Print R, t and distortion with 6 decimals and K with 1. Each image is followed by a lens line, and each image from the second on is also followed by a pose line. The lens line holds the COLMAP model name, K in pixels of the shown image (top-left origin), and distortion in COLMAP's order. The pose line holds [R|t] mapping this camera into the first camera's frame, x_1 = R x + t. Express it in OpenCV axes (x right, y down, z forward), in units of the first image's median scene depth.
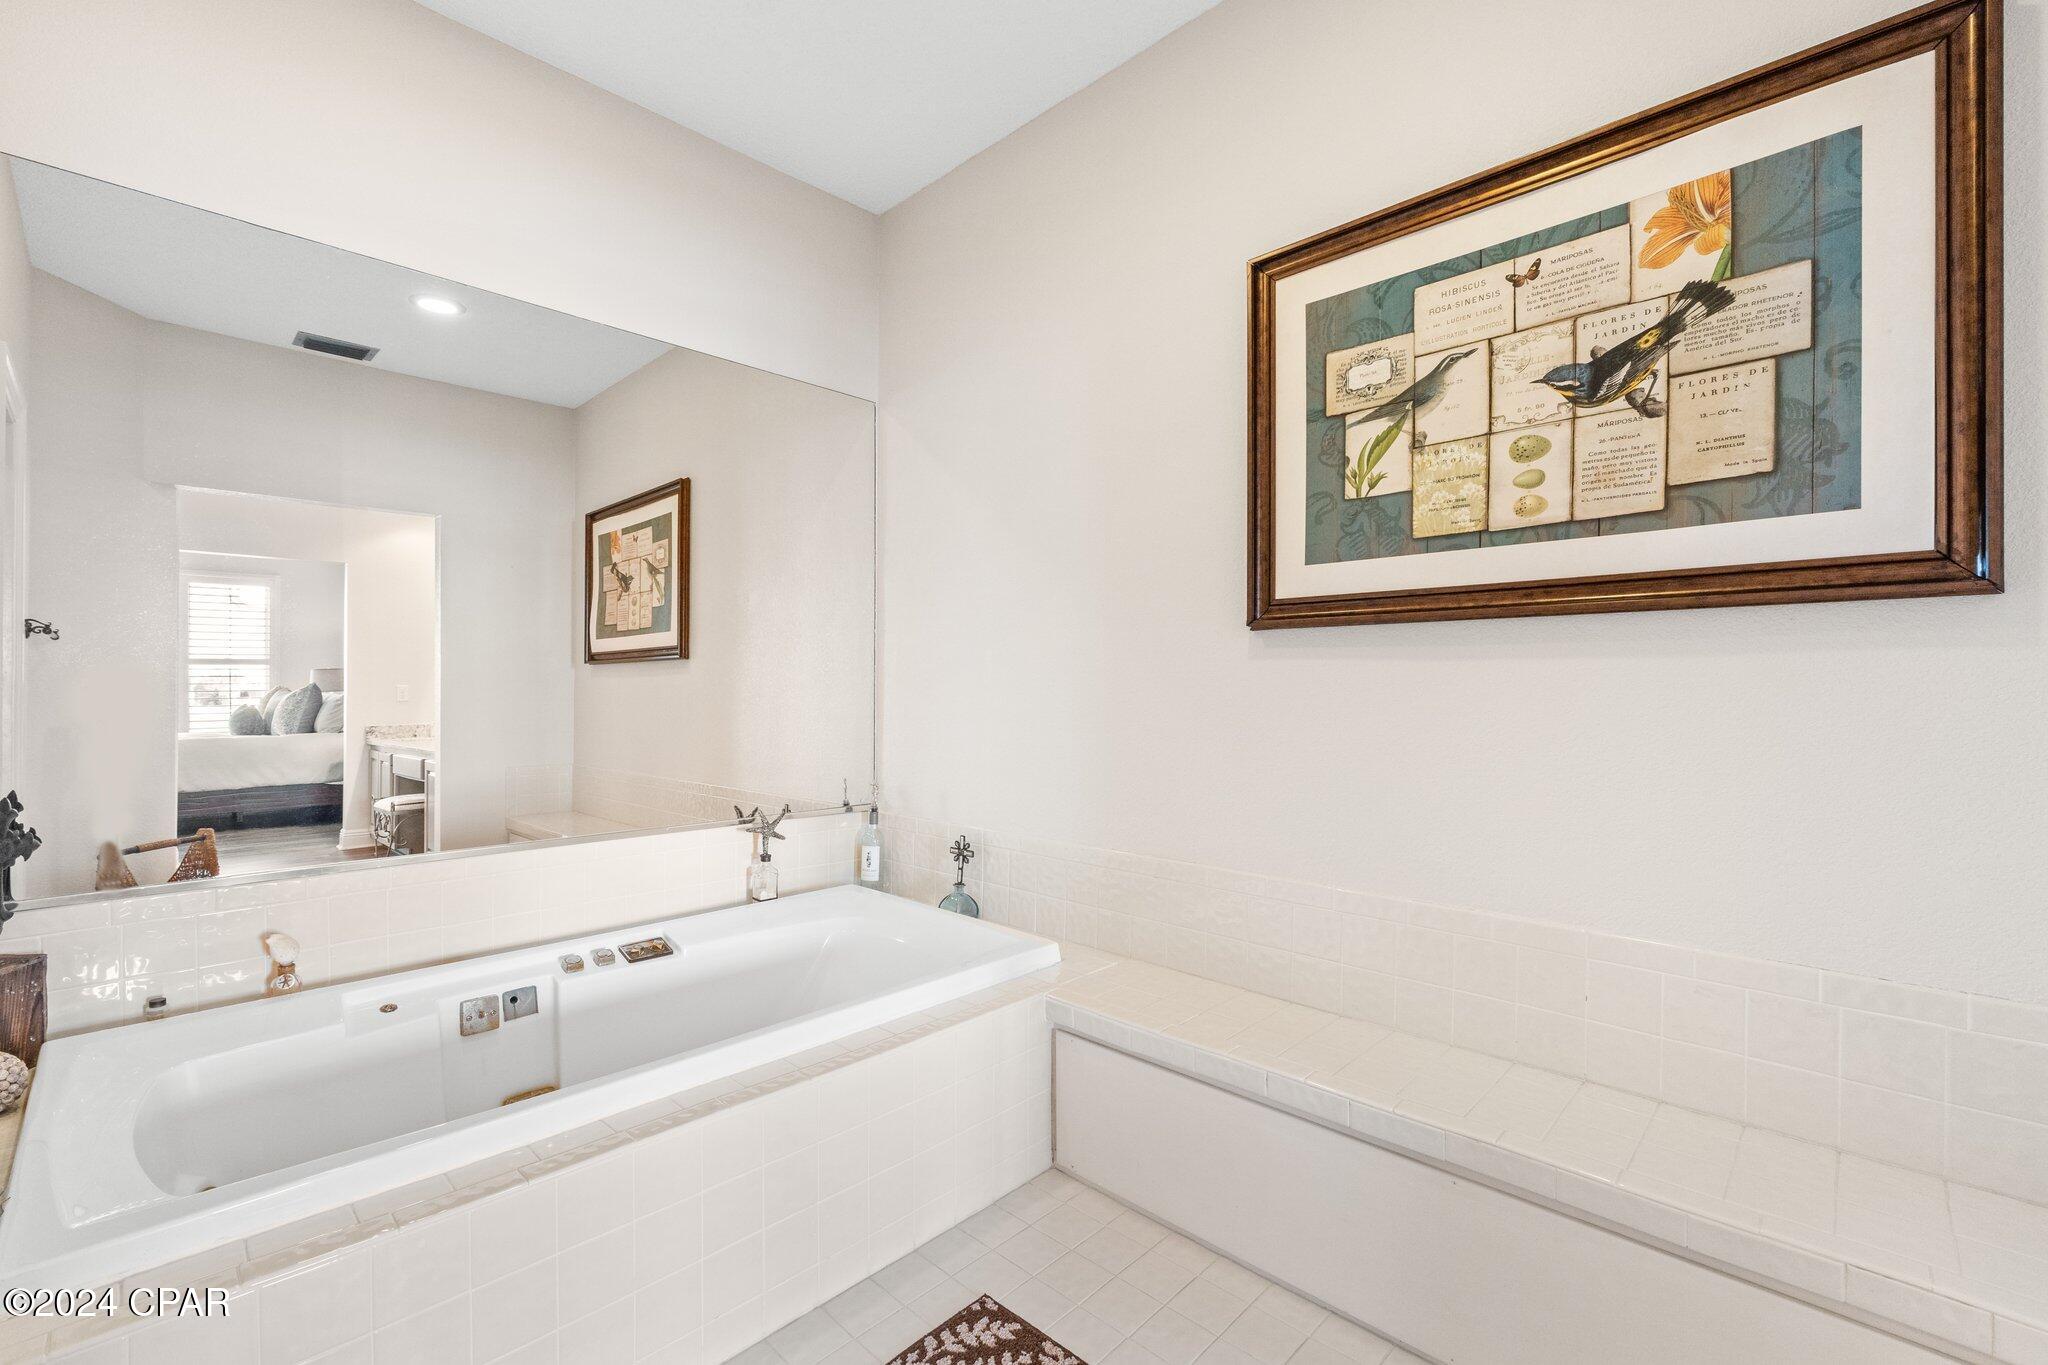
lens RADIAL K [[889.4, 0, 1024.0], [0, 889.4, 682.5], [0, 0, 1]] dist [-0.000630, -0.000137]
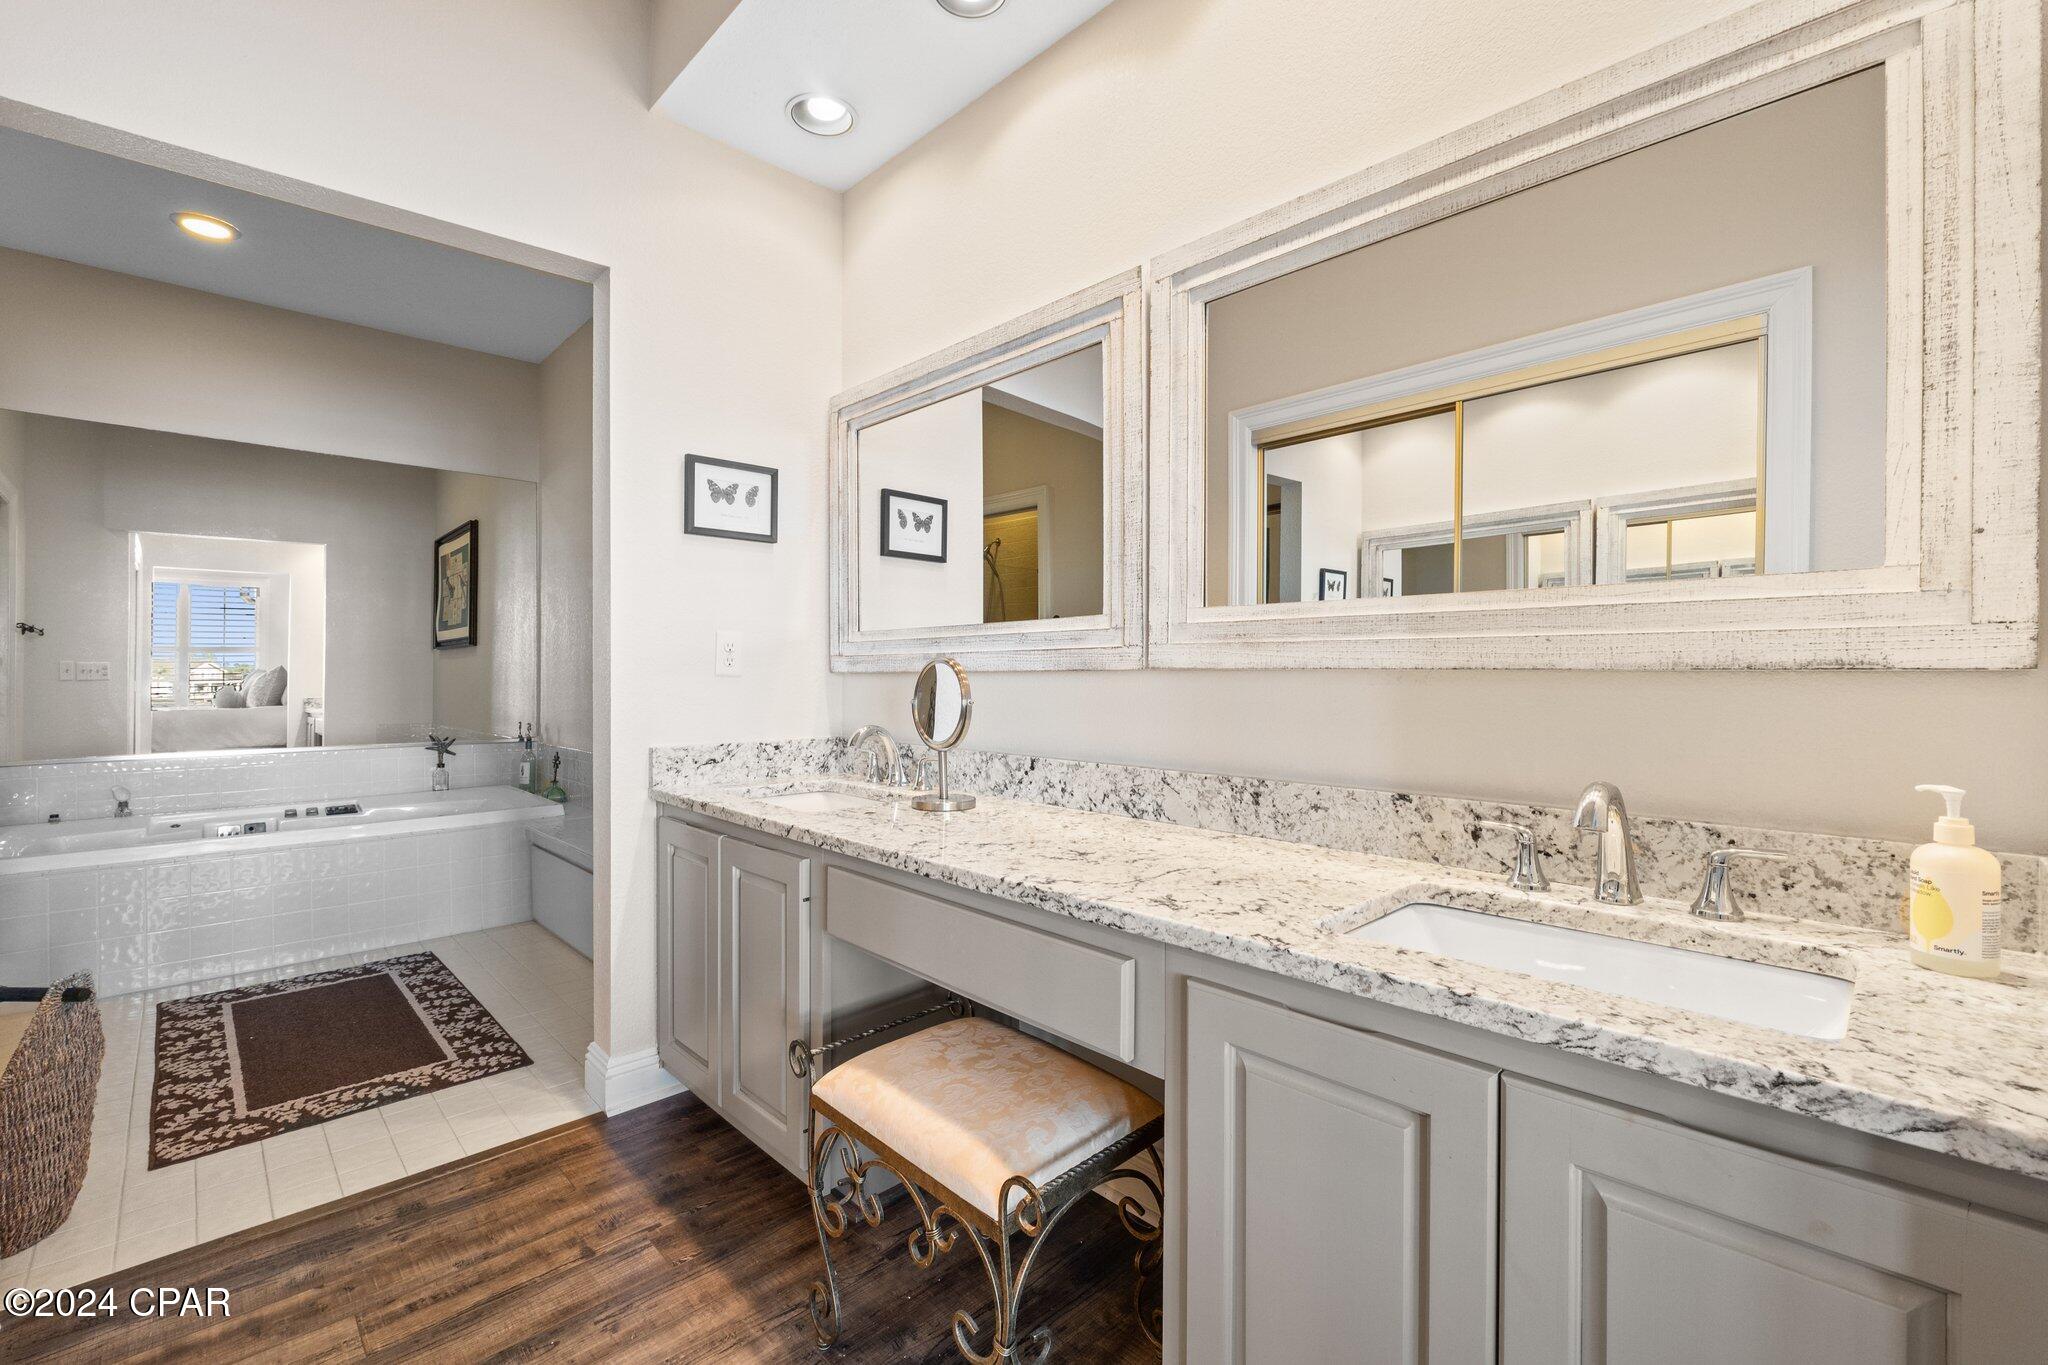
lens RADIAL K [[878.6, 0, 1024.0], [0, 878.6, 682.5], [0, 0, 1]] dist [-0.009154, 0.000114]
pose [[0.999551, -0.002600, -0.029834, 0.547192], [0.003092, 0.999860, 0.016461, 0.012316], [0.029787, -0.016545, 0.999419, -0.385298]]
